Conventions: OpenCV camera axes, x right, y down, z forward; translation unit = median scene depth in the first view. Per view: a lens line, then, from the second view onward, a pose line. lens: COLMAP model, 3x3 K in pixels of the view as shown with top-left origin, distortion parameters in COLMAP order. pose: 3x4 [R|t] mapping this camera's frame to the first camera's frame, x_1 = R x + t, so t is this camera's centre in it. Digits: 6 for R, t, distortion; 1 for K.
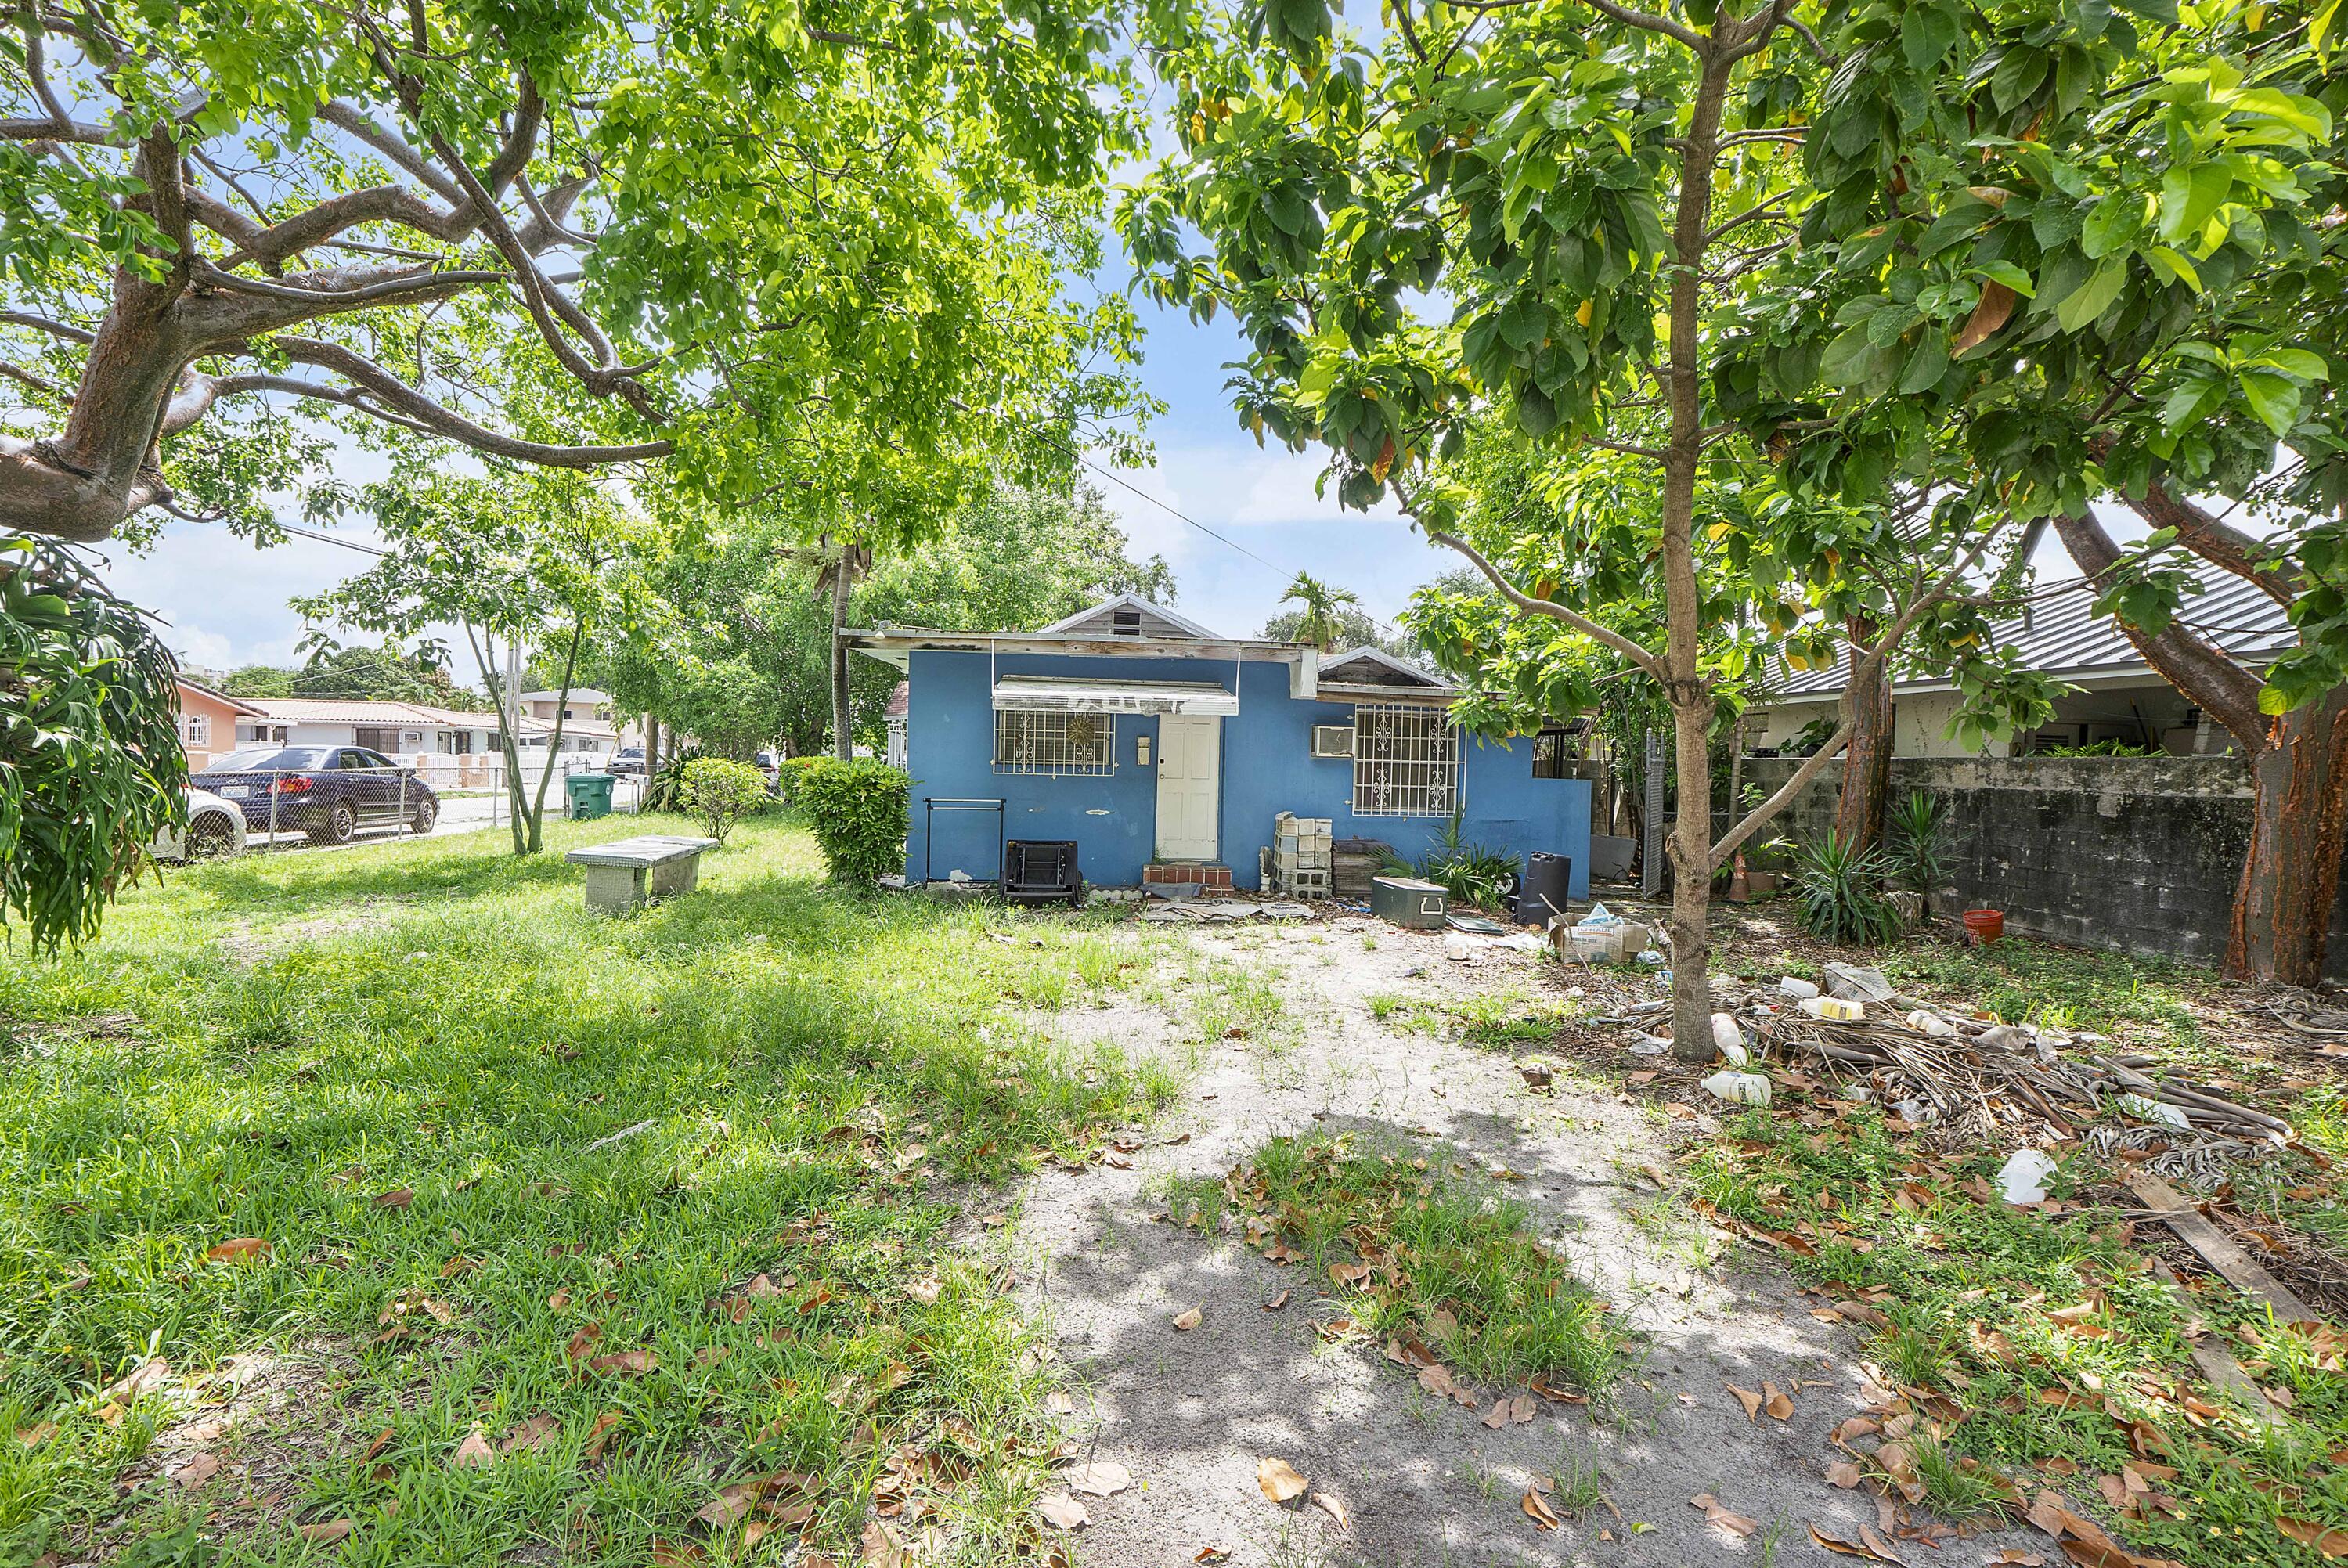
lens RADIAL K [[995.6, 0, 1185.4], [0, 995.6, 783.2], [0, 0, 1]] dist [-0.002546, -0.000363]
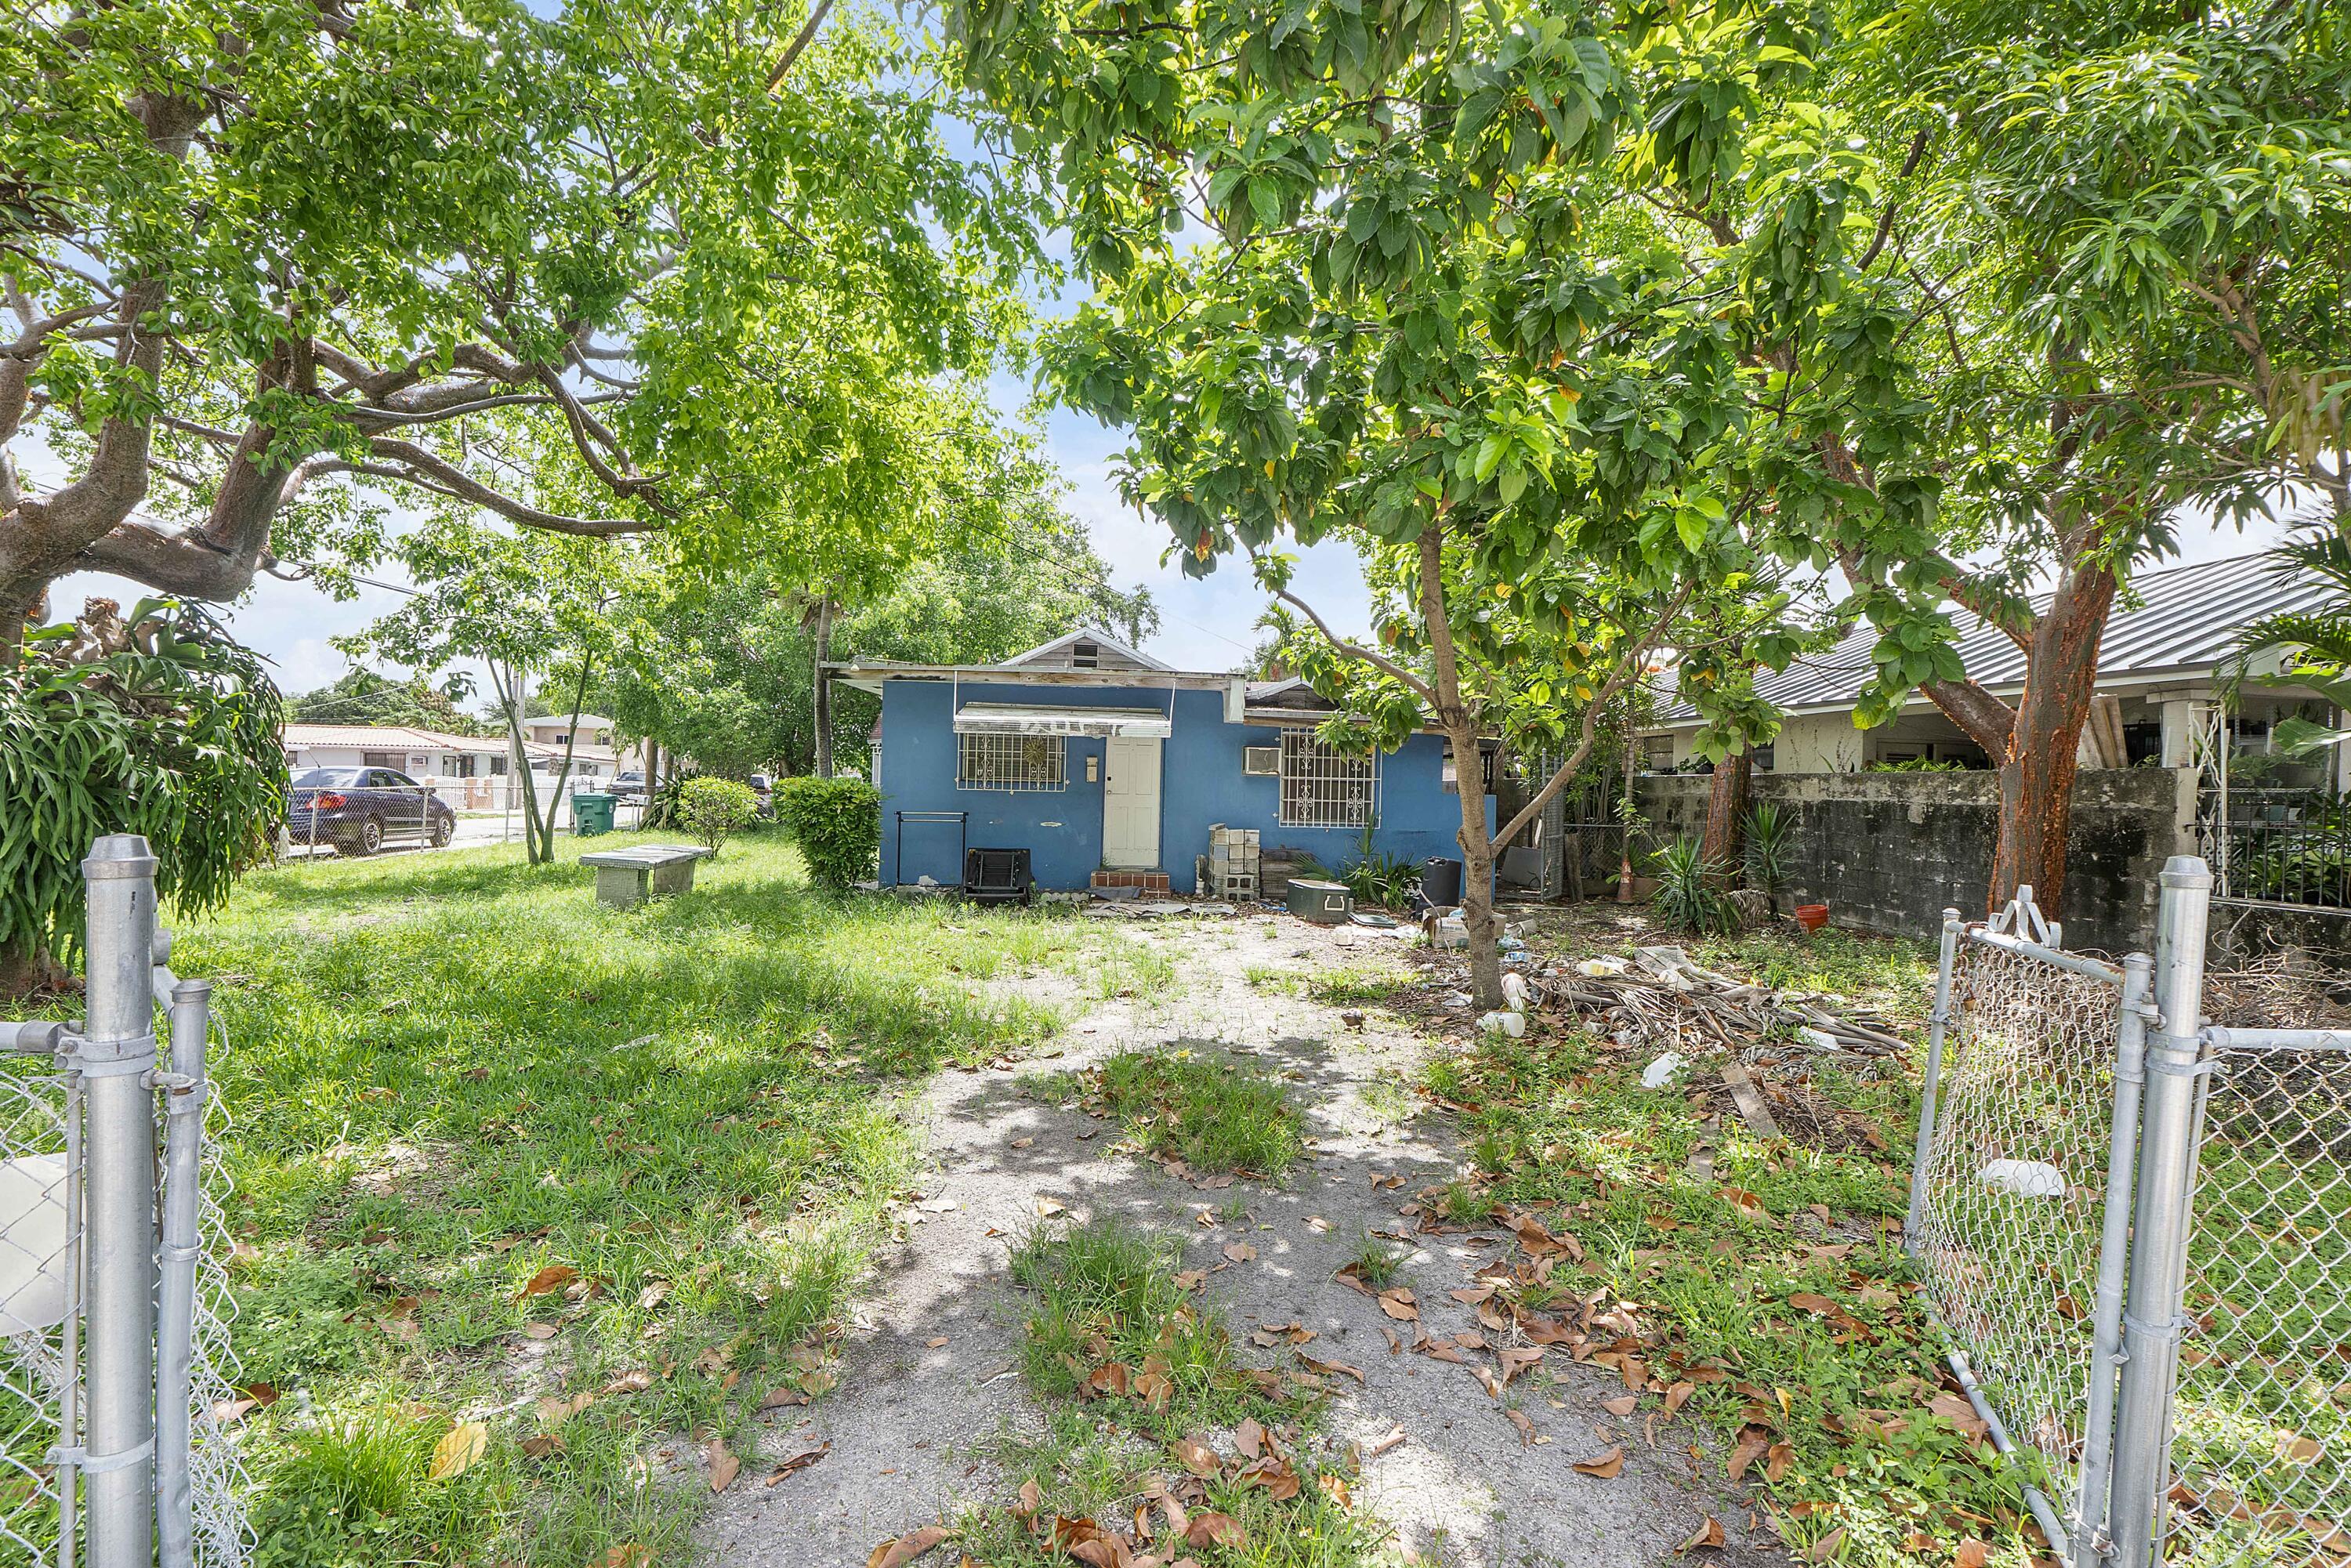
lens RADIAL K [[991.8, 0, 1182.1], [0, 991.8, 779.8], [0, 0, 1]] dist [0.000977, 0.000108]
pose [[0.999998, -0.001818, 0.000819, 0.066184], [0.001840, 0.999606, -0.028020, 0.012269], [-0.000768, 0.028021, 0.999607, -0.133549]]
